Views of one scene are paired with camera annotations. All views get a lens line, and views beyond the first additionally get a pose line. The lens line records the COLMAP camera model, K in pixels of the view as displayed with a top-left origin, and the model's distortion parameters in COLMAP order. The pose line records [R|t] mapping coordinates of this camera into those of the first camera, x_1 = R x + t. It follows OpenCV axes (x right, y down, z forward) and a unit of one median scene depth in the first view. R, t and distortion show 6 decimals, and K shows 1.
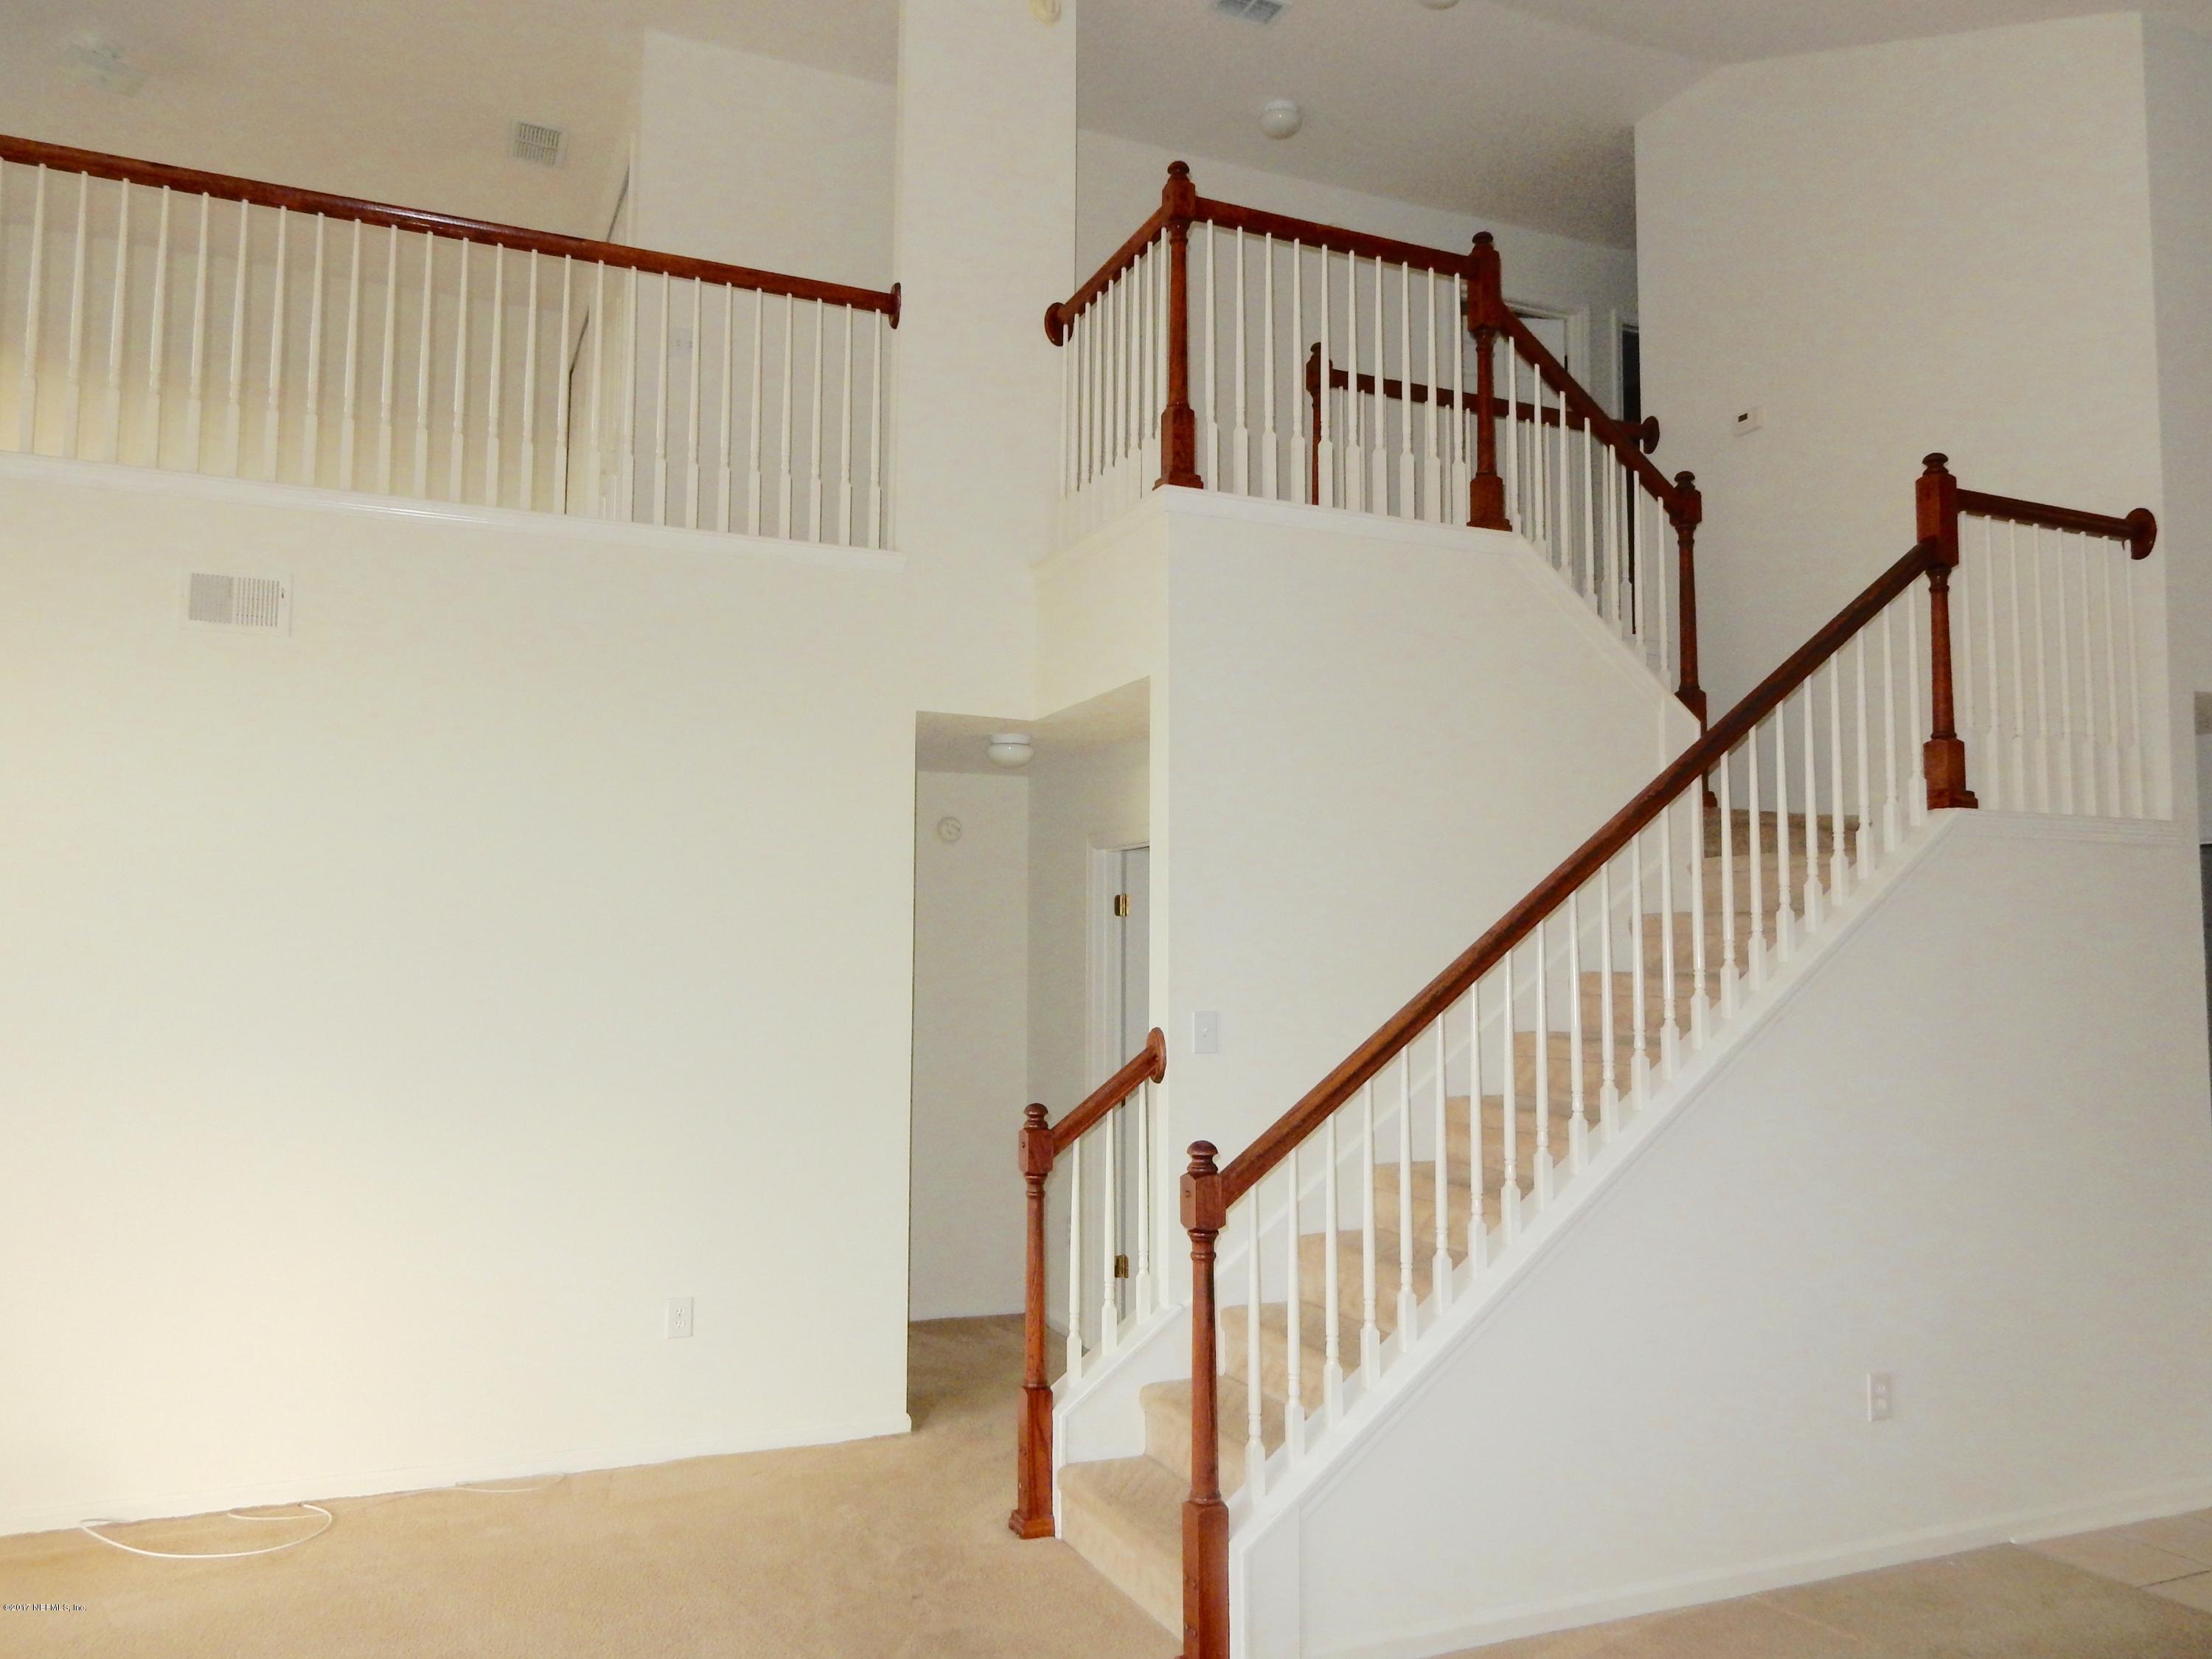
lens RADIAL K [[1609.7, 0, 1114.0], [0, 1609.7, 835.6], [0, 0, 1]] dist [-0.006279, 0.008079]
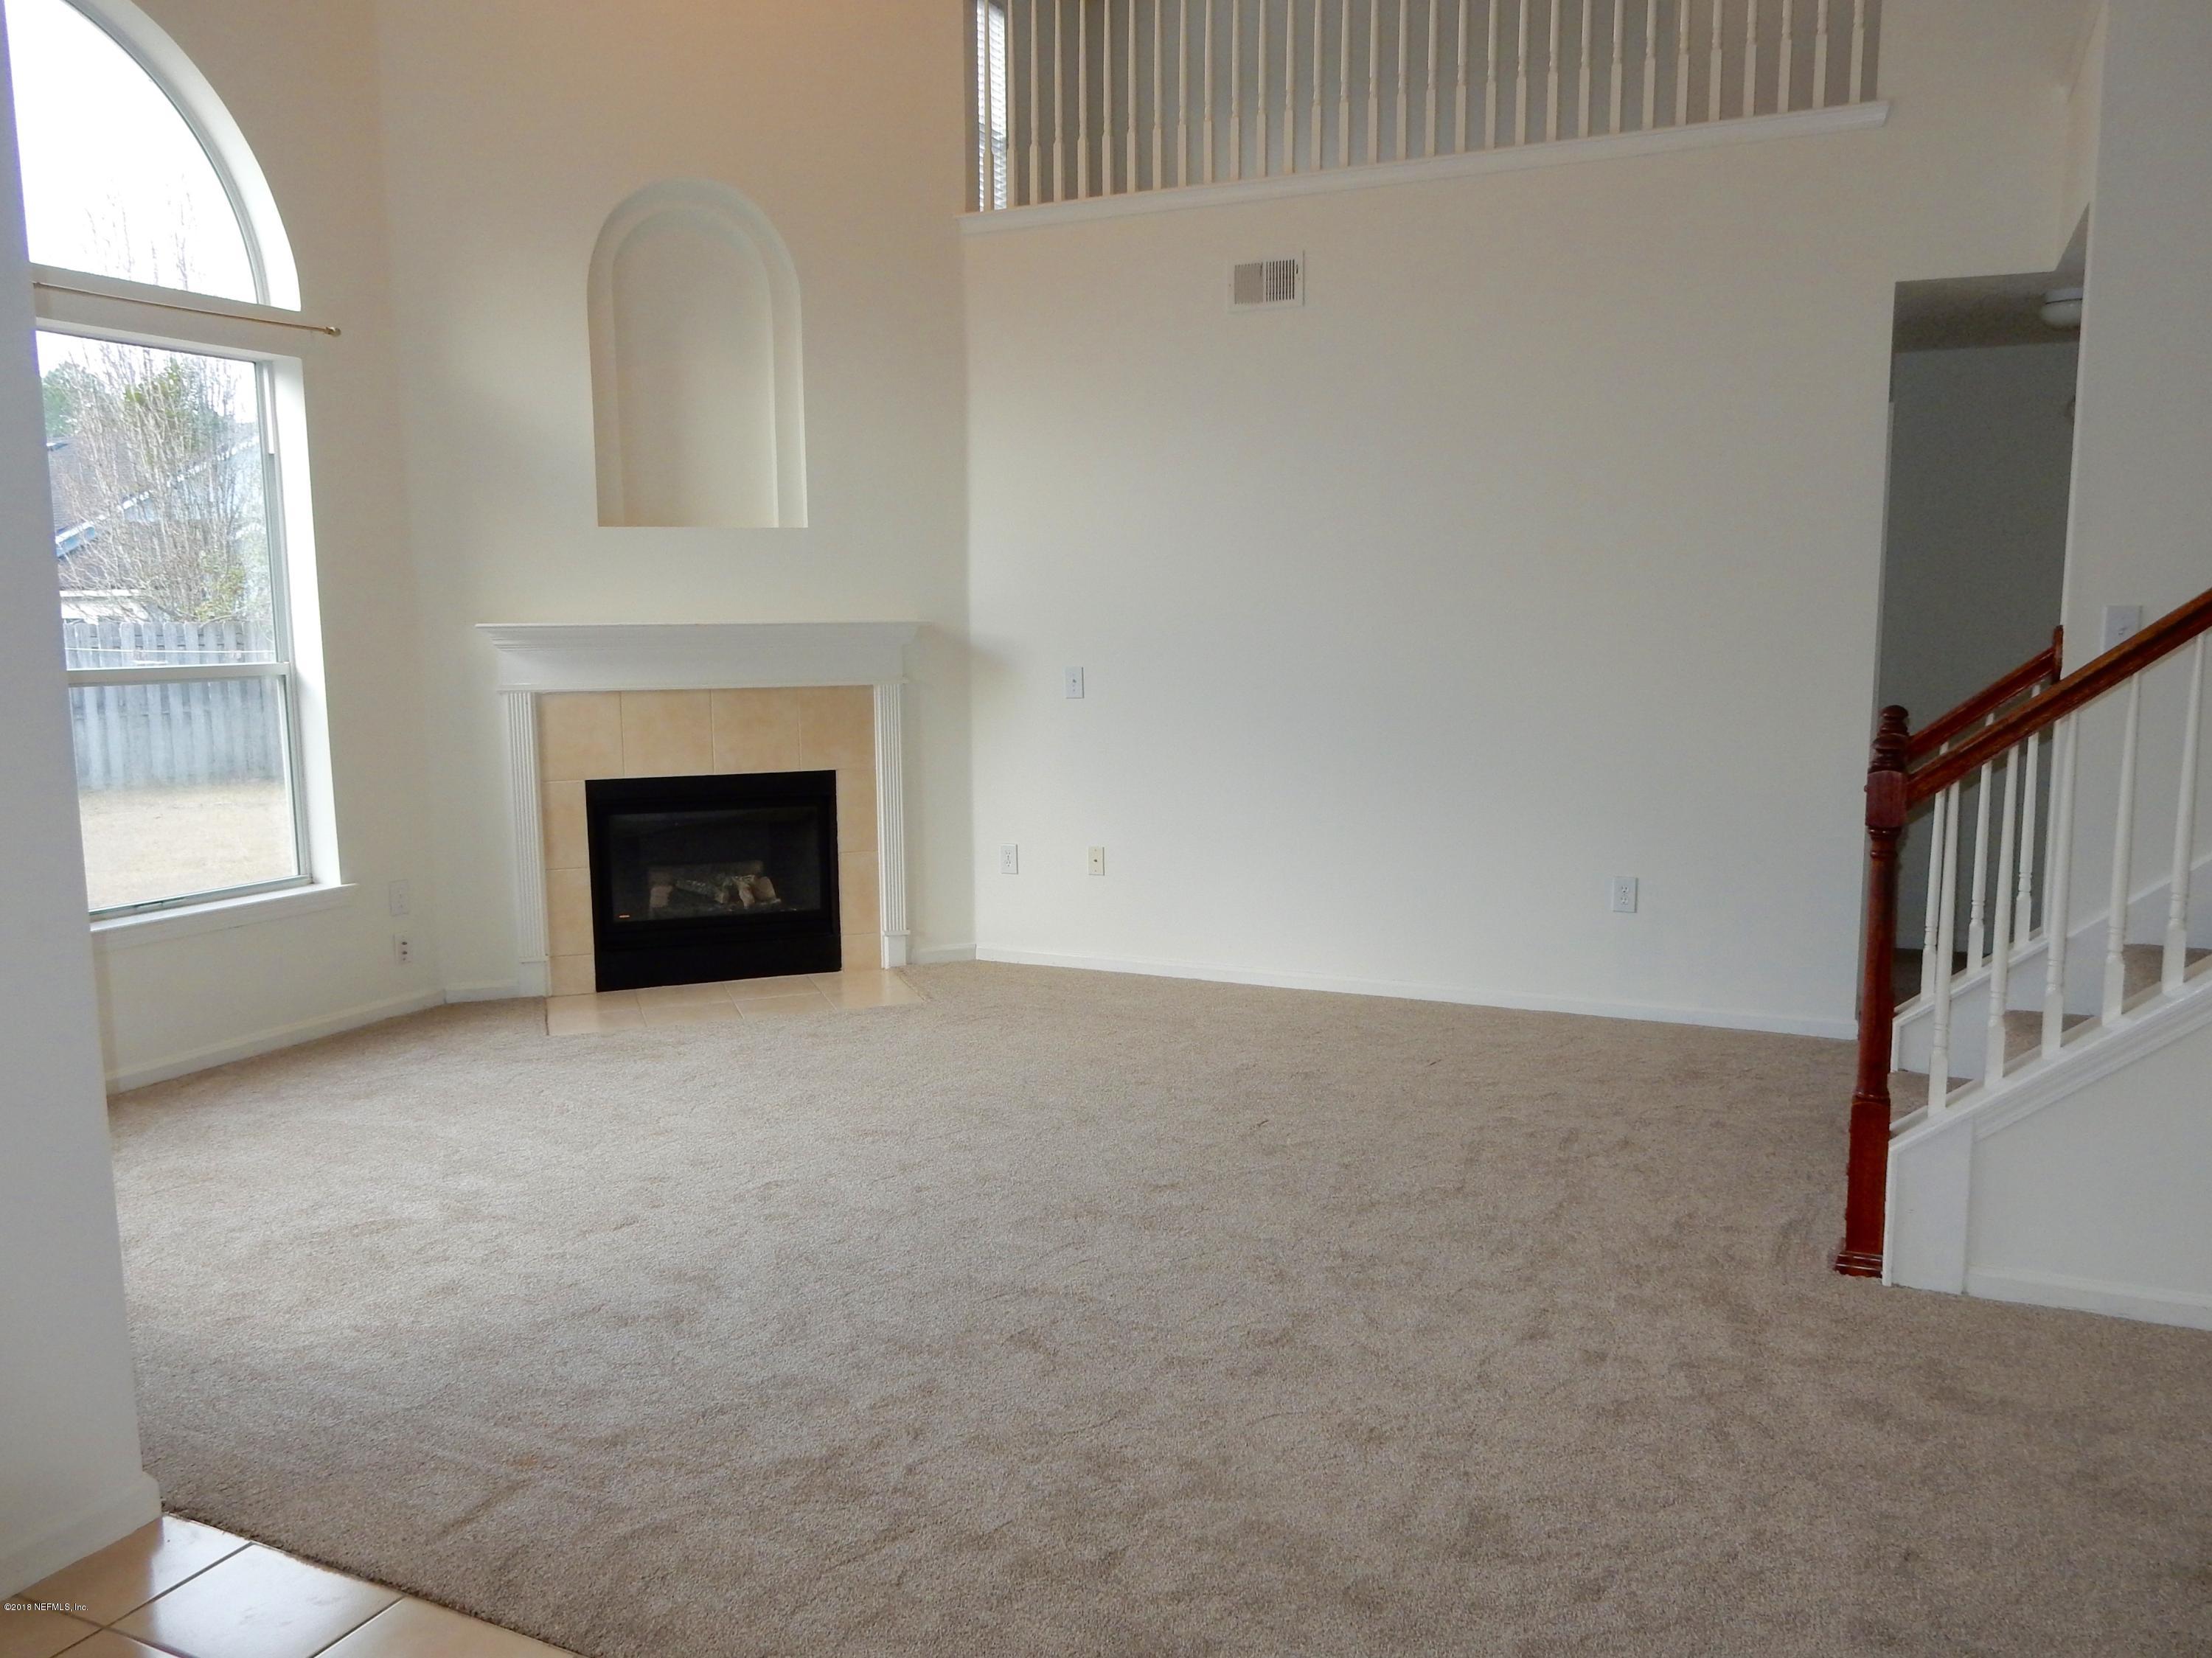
lens RADIAL K [[1609.6, 0, 1107.0], [0, 1609.6, 834.6], [0, 0, 1]] dist [-0.006279, 0.008079]
pose [[0.670314, 0.092402, -0.736303, 0.323776], [0.074280, 0.978879, 0.190467, 0.025365], [0.738351, -0.182365, 0.649293, 0.031504]]
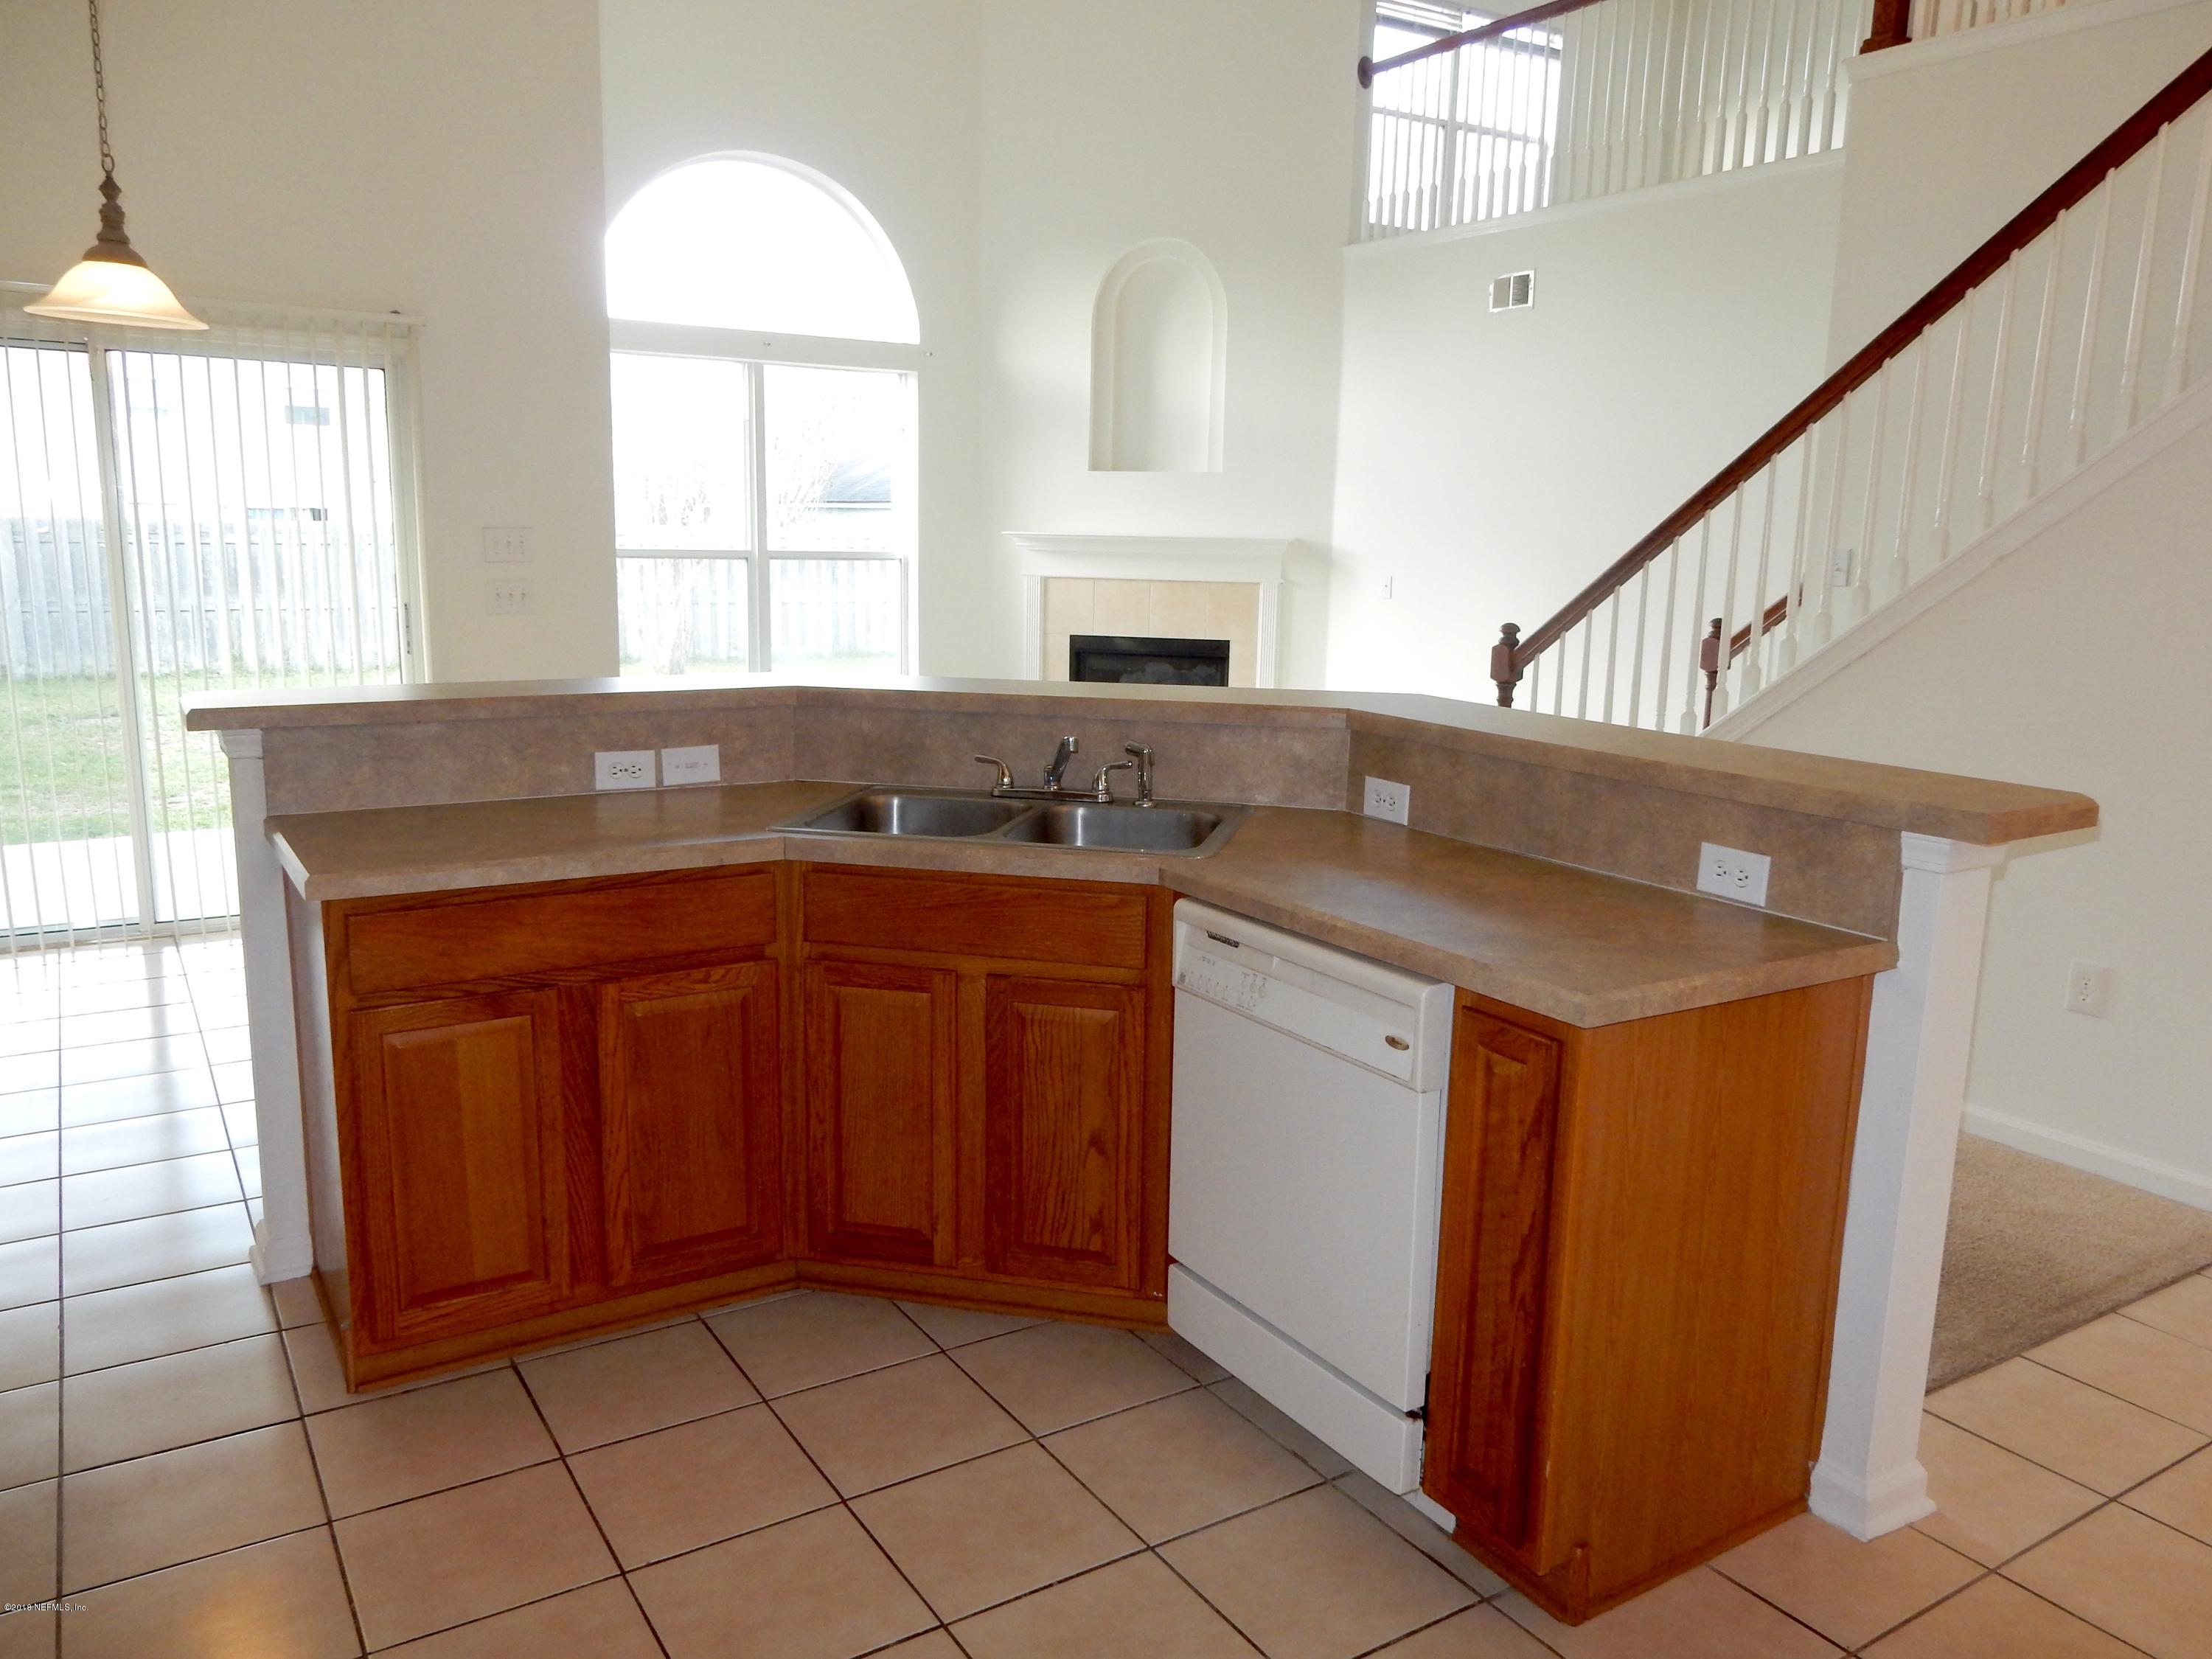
lens RADIAL K [[1609.7, 0, 1112.5], [0, 1609.7, 832.9], [0, 0, 1]] dist [-0.006279, 0.008079]
pose [[0.166661, 0.185011, -0.968501, 1.099783], [0.064961, 0.978044, 0.198013, 0.044445], [0.983872, -0.095916, 0.150983, 0.295655]]
